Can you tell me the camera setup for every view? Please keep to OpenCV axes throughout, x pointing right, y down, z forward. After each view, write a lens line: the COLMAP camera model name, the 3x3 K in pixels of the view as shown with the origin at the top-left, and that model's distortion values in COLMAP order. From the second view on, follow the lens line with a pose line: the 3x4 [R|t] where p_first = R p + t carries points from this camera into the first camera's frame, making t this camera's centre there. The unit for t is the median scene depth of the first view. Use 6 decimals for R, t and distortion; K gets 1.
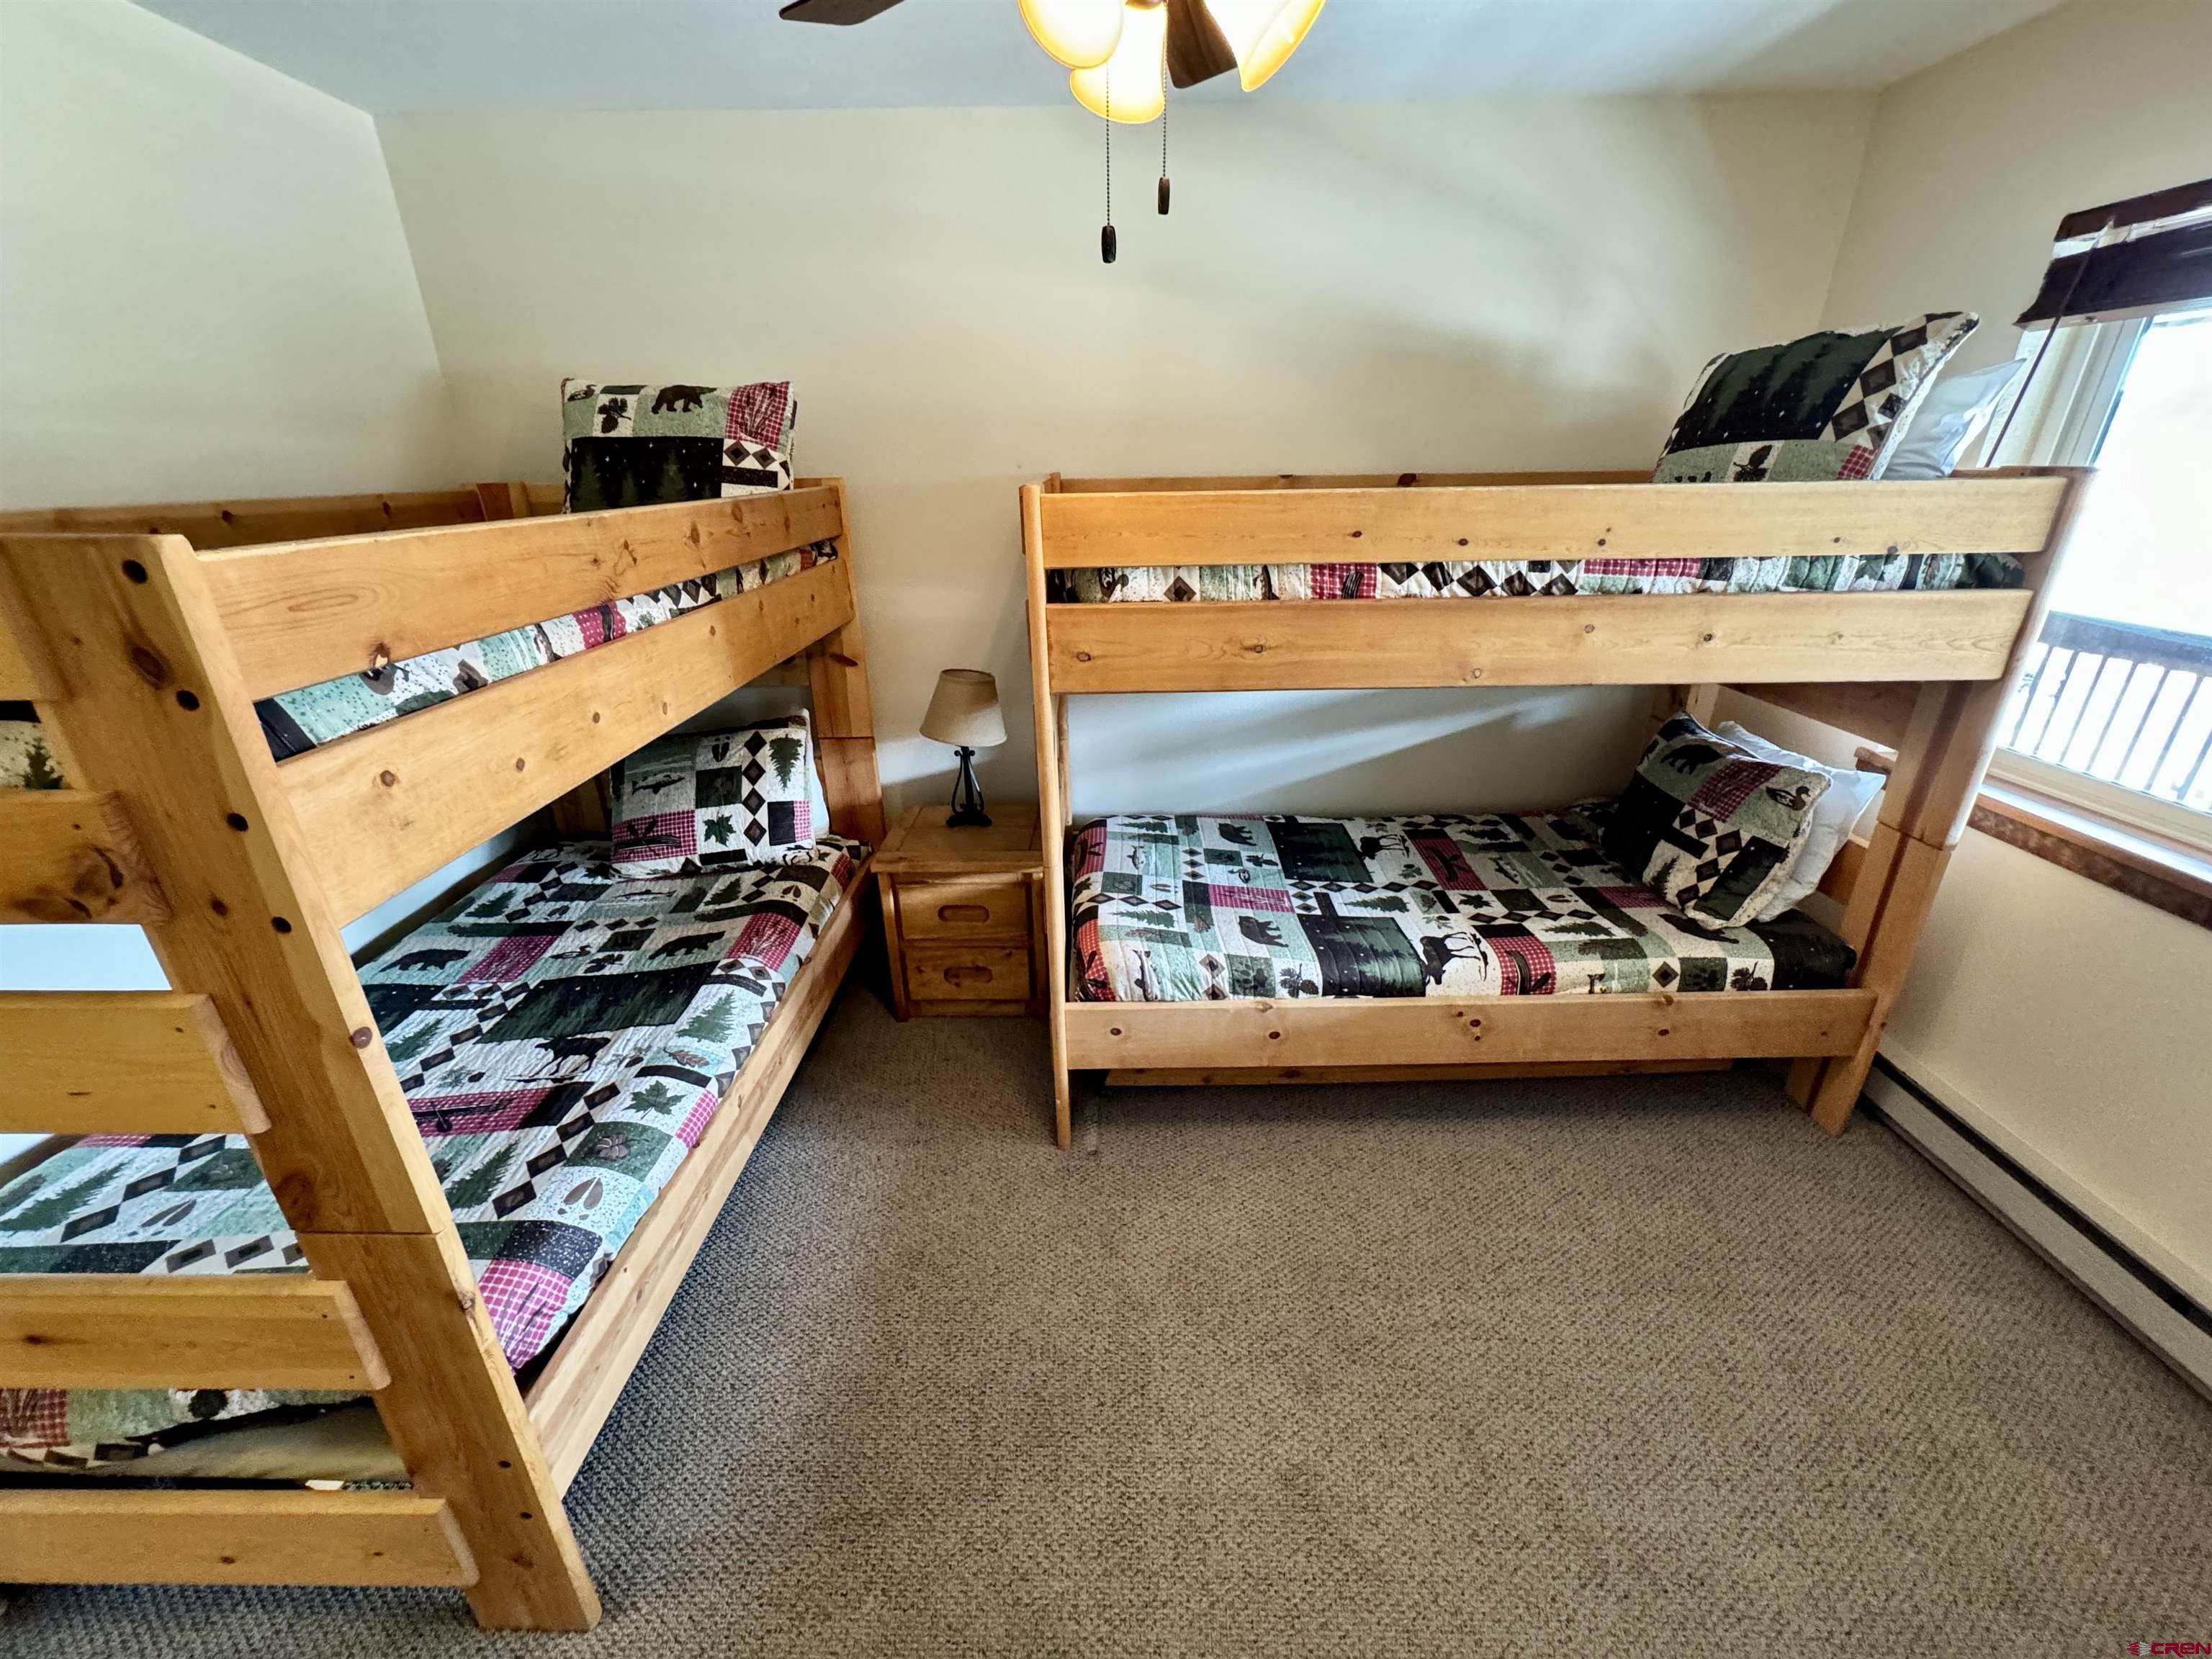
lens RADIAL K [[883.3, 0, 1106.0], [0, 883.3, 829.5], [0, 0, 1]] dist [-0.000929, -0.000045]
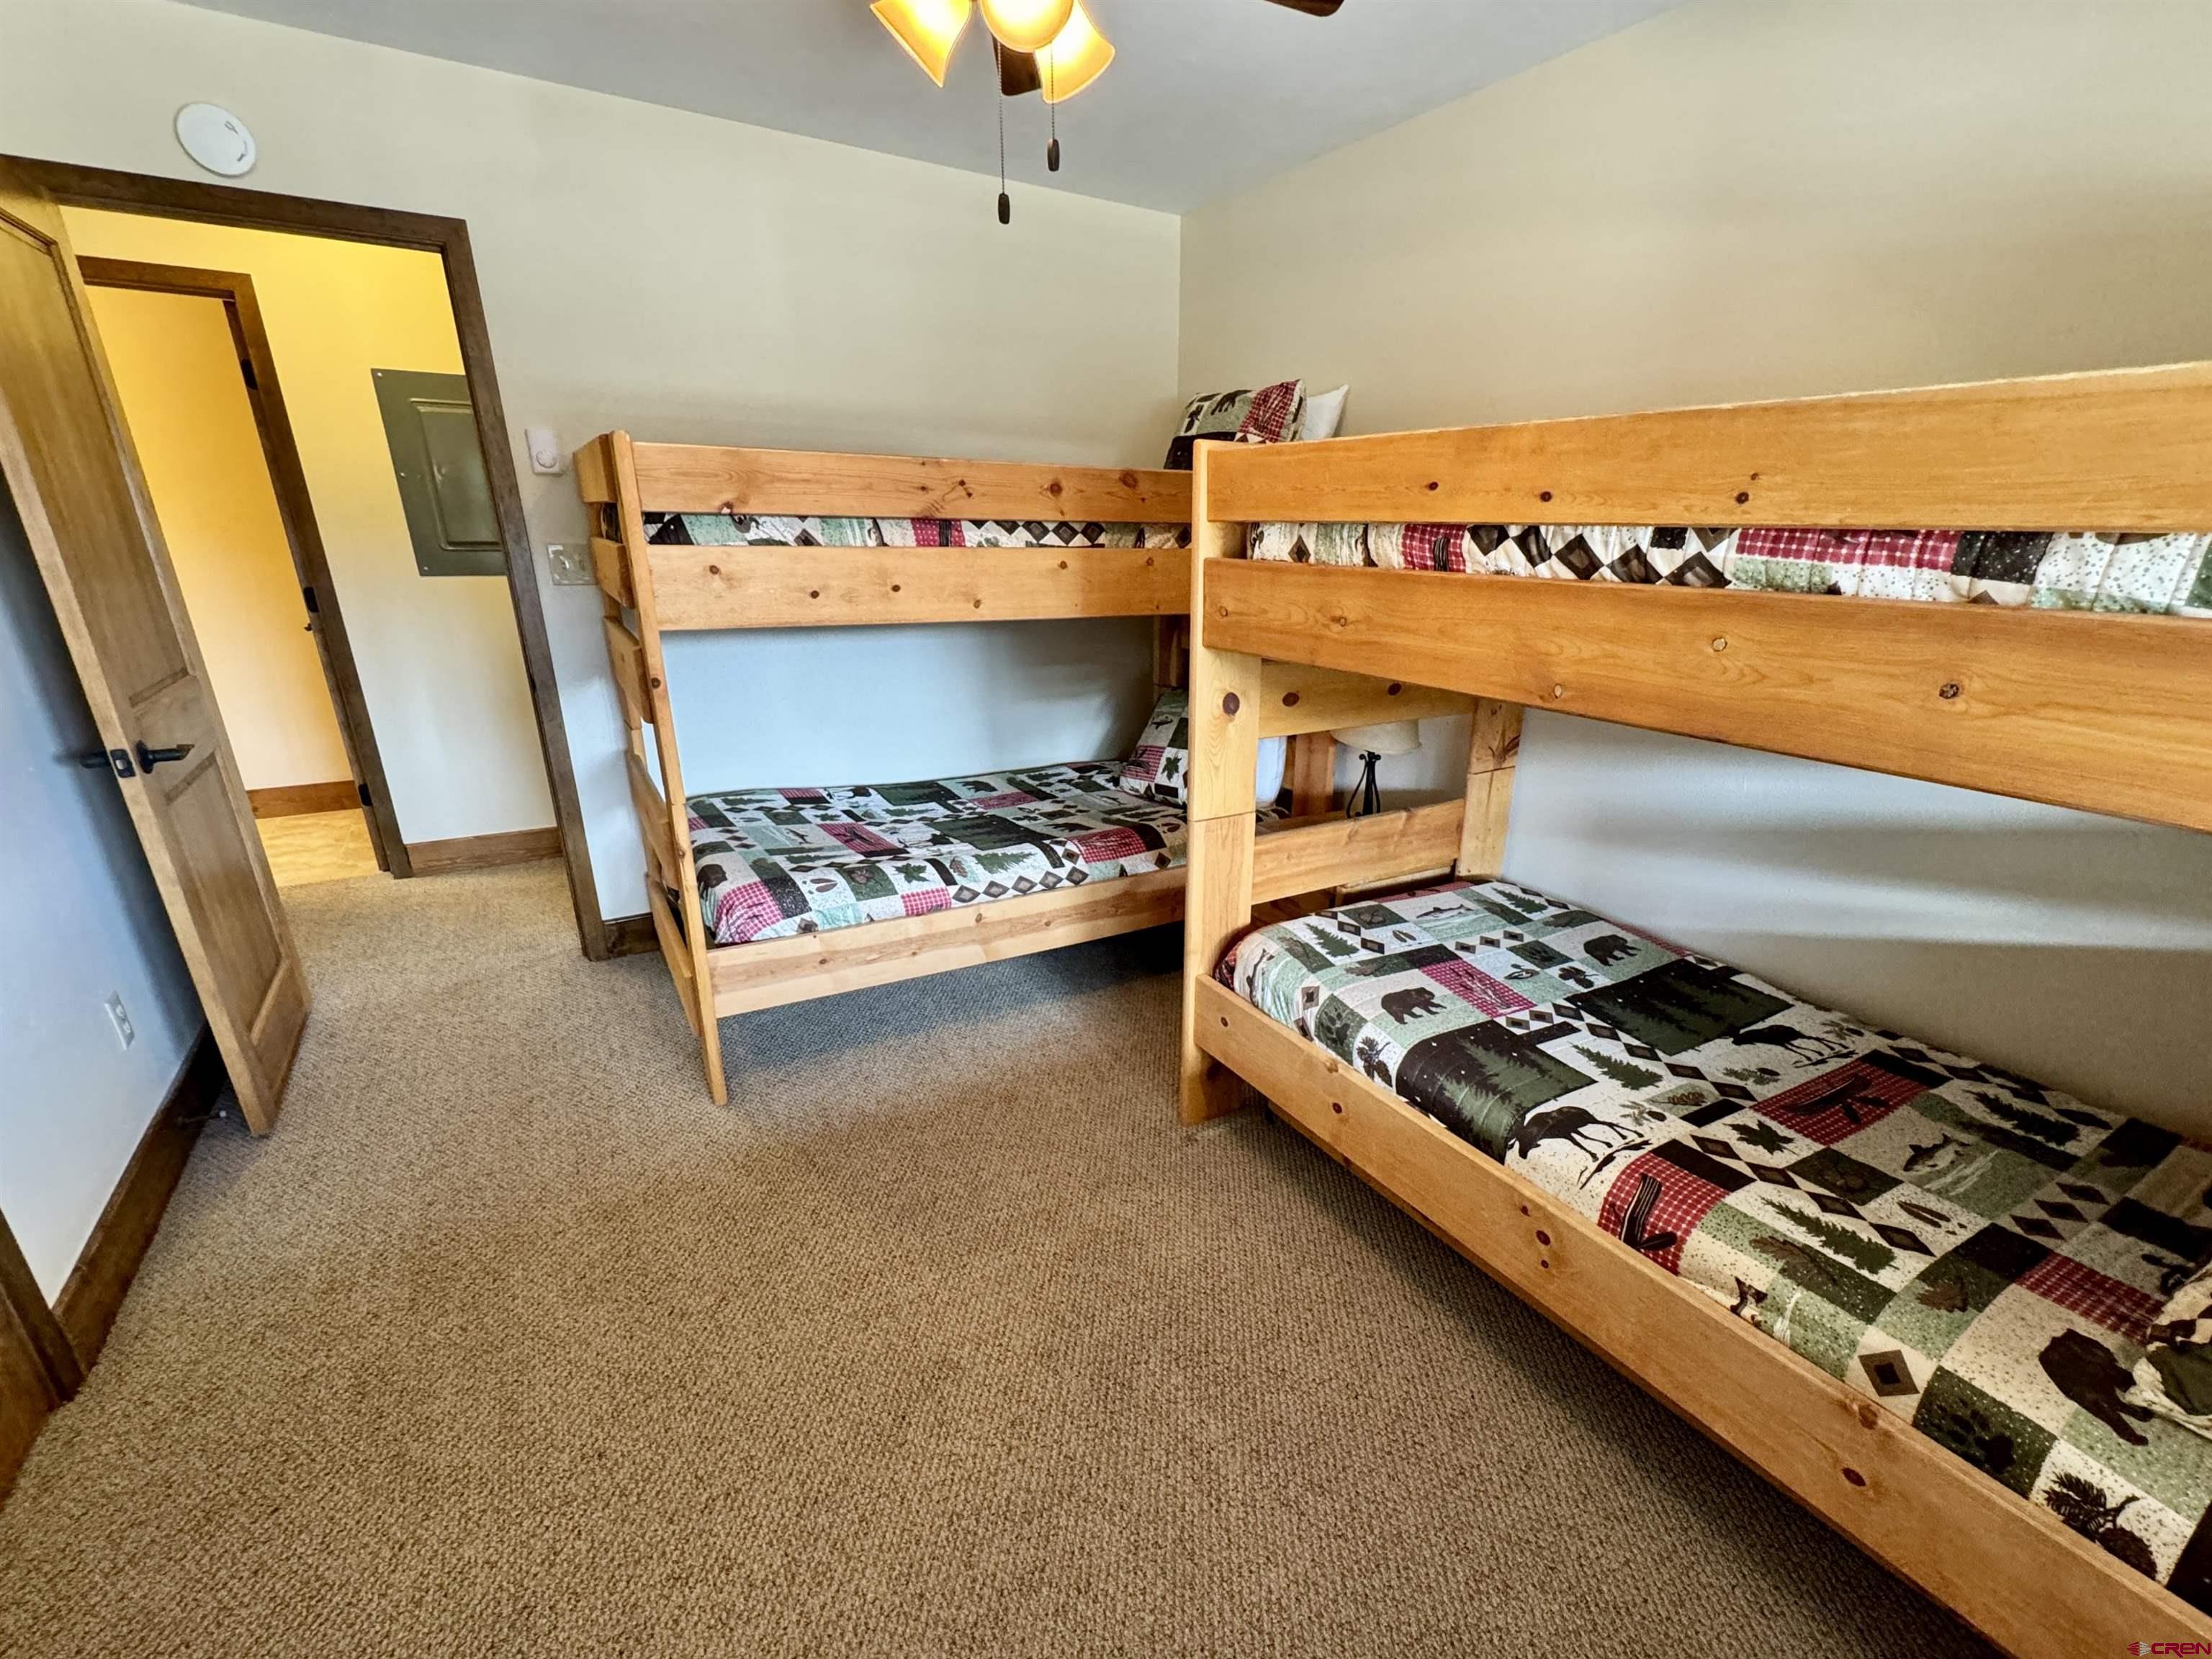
lens RADIAL K [[951.8, 0, 1110.7], [0, 951.8, 880.2], [0, 0, 1]] dist [0.000265, 0.000069]
pose [[0.526585, 0.325193, -0.785467, 0.730539], [-0.356682, 0.923202, 0.143093, -0.017687], [0.771677, 0.204812, 0.602135, 0.257526]]
